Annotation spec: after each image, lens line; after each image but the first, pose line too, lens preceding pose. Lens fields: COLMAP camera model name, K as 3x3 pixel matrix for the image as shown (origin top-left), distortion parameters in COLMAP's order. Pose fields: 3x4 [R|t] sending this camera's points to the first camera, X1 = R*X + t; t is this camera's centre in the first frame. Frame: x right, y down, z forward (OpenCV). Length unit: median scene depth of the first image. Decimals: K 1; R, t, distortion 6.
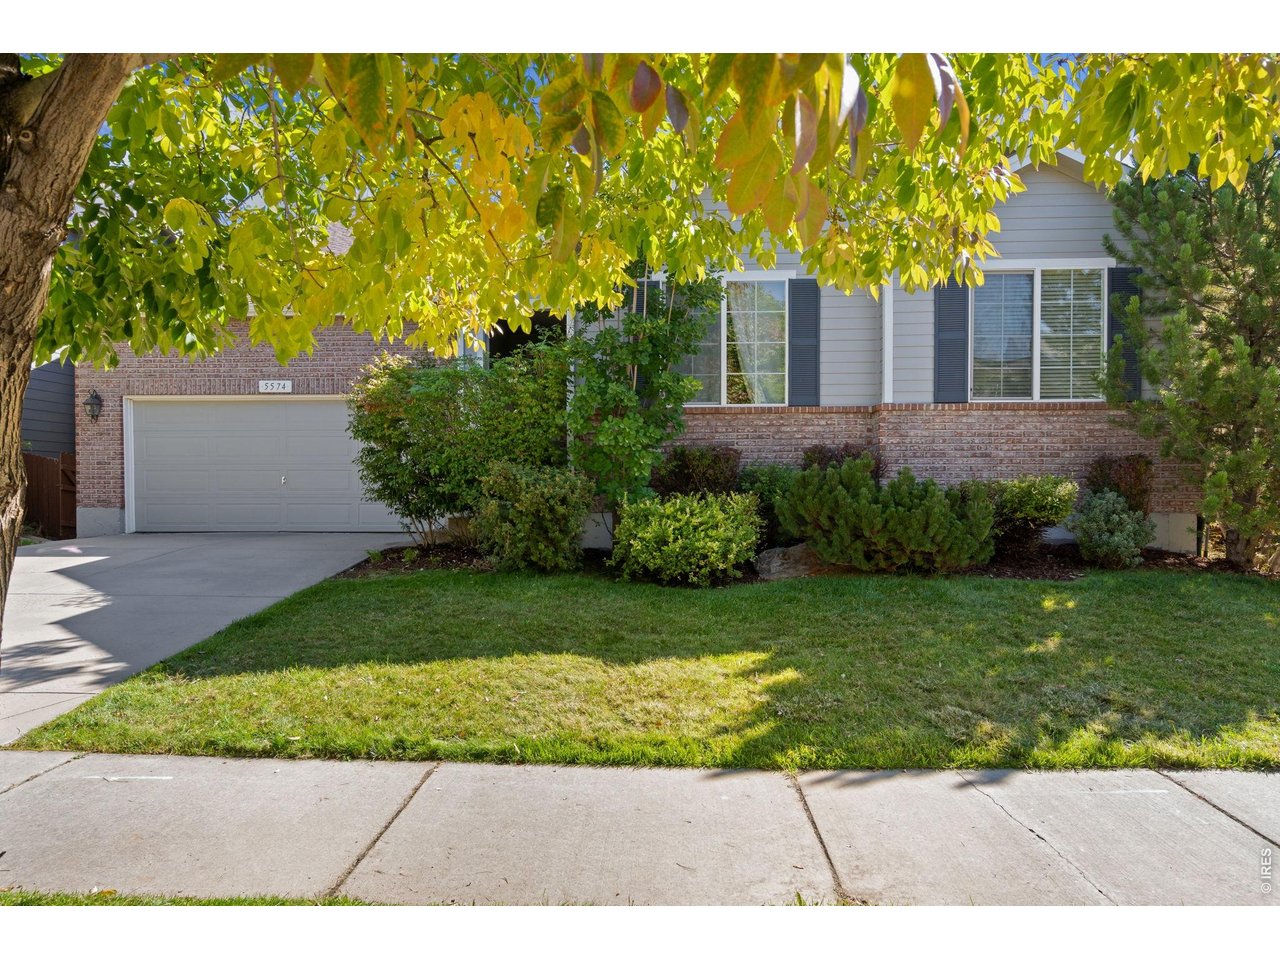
lens RADIAL K [[594.2, 0, 632.1], [0, 594.2, 477.5], [0, 0, 1]] dist [0.002291, 0.000117]
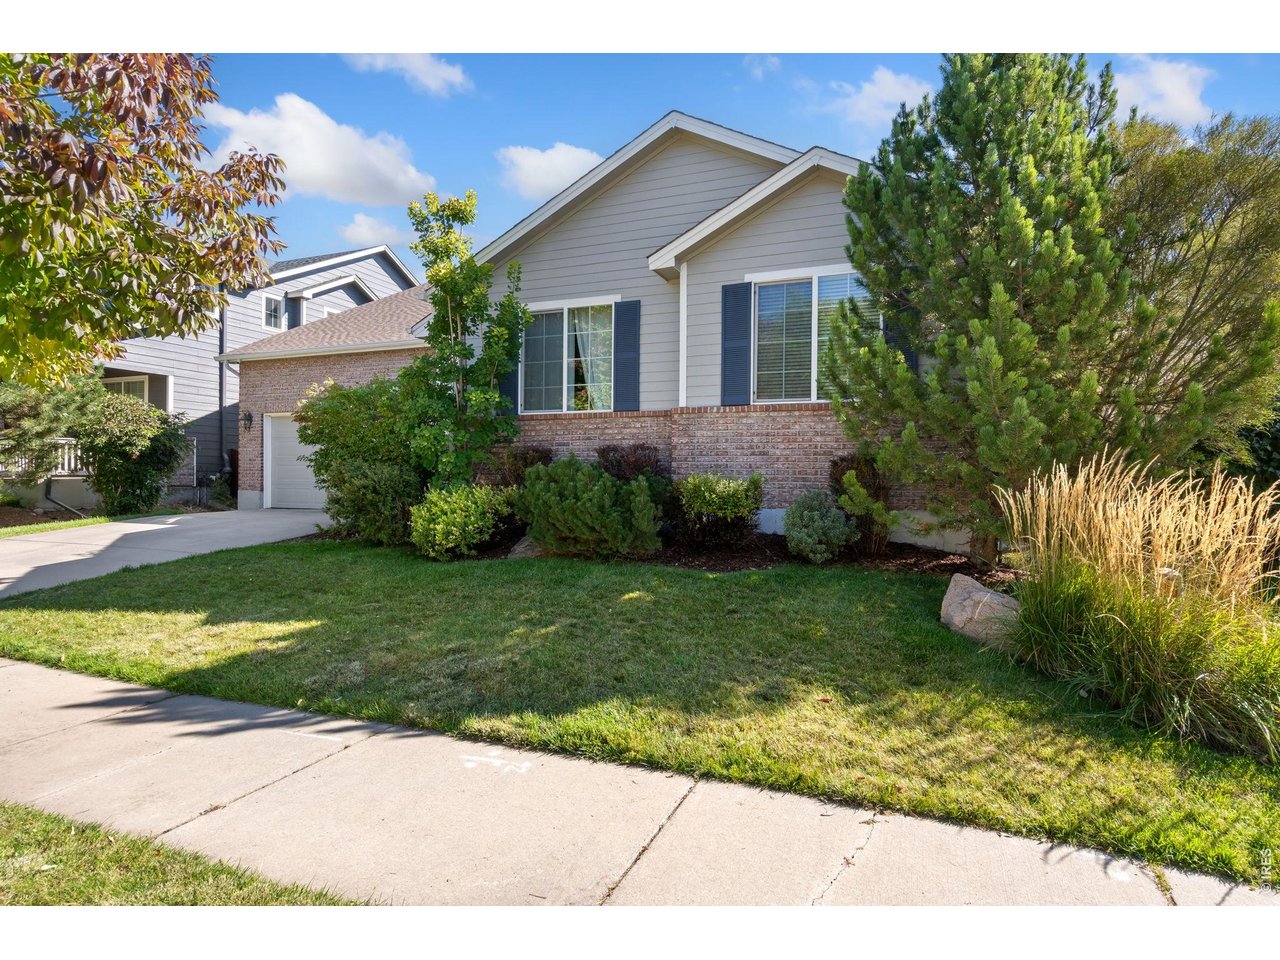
lens RADIAL K [[594.2, 0, 632.1], [0, 594.2, 477.5], [0, 0, 1]] dist [0.002291, 0.000117]
pose [[0.940801, 0.013588, -0.338686, 0.722542], [-0.014833, 0.999889, -0.001085, 0.010183], [0.338634, 0.006044, 0.940899, -0.086177]]
